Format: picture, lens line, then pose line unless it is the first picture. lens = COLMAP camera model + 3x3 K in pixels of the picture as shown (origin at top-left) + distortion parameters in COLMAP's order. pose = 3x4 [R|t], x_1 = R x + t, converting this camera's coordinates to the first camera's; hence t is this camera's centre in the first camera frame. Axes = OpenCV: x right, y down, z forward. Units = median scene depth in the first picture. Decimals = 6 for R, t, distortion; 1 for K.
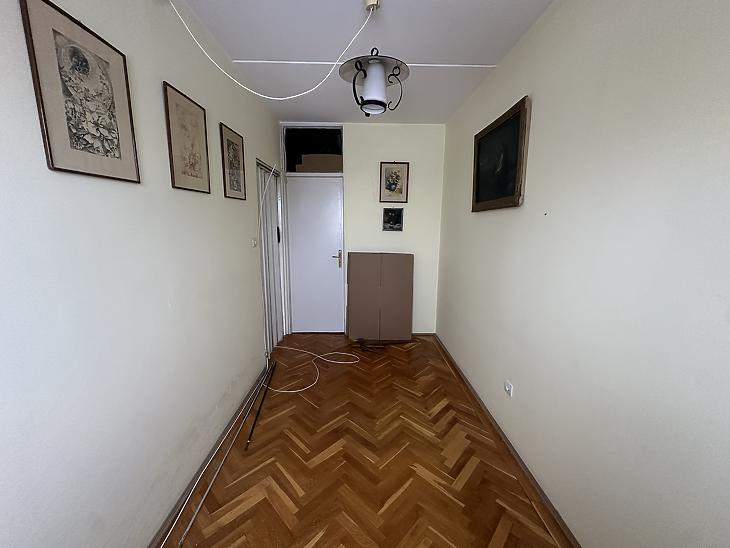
lens RADIAL K [[292.0, 0, 366.1], [0, 292.0, 271.9], [0, 0, 1]] dist [-0.003539, 0.000034]
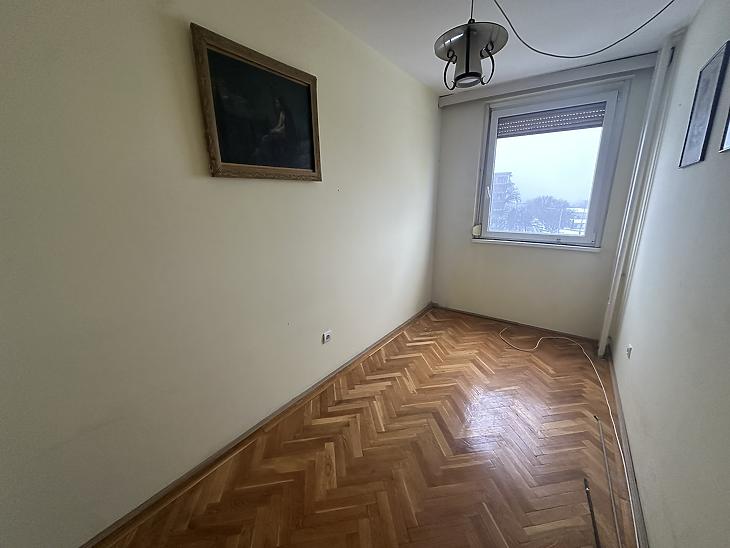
lens RADIAL K [[292.0, 0, 368.4], [0, 292.0, 275.9], [0, 0, 1]] dist [-0.003539, 0.000034]
pose [[-0.808182, -0.148990, 0.569775, -0.244458], [0.097463, 0.920295, 0.378890, -0.223808], [-0.580812, 0.361744, -0.729245, 1.399173]]
